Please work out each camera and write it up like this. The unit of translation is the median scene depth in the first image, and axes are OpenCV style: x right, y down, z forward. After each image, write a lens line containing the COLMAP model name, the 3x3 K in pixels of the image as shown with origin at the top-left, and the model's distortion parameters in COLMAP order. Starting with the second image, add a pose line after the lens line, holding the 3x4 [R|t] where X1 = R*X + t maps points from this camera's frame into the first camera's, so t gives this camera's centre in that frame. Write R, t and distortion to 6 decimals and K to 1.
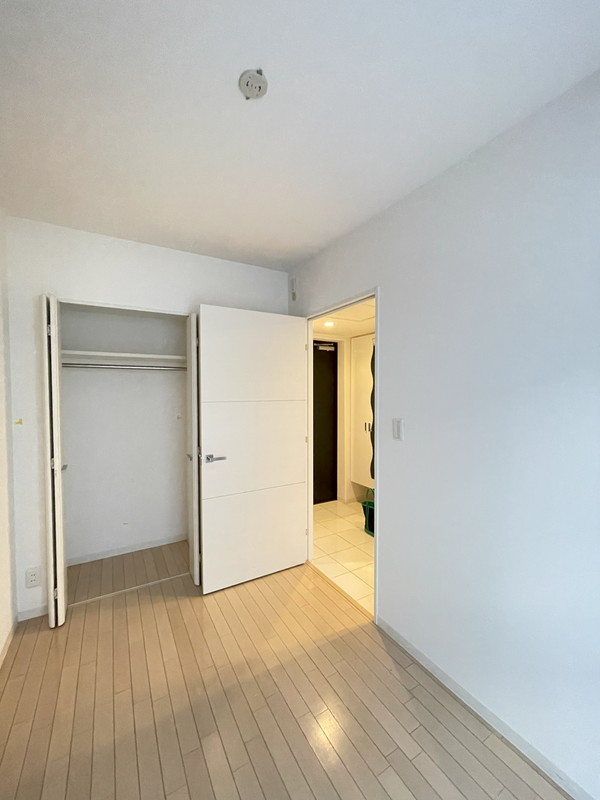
lens RADIAL K [[323.3, 0, 298.7], [0, 323.3, 396.5], [0, 0, 1]] dist [-0.003204, 0.000110]
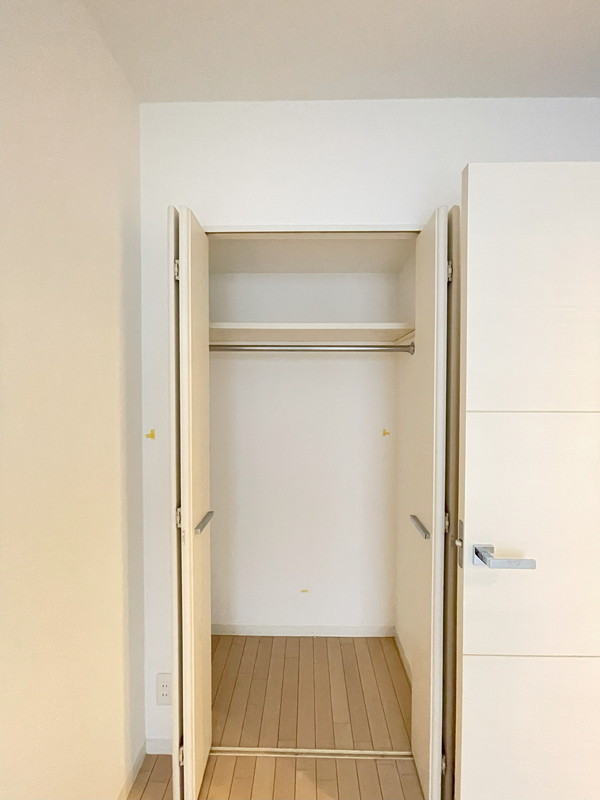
lens RADIAL K [[323.3, 0, 298.7], [0, 323.3, 396.5], [0, 0, 1]] dist [-0.003204, 0.000110]
pose [[0.855156, 0.015664, -0.518134, -0.288399], [-0.018117, 0.999836, 0.000326, 0.000597], [0.518054, 0.009108, 0.855299, 0.582268]]
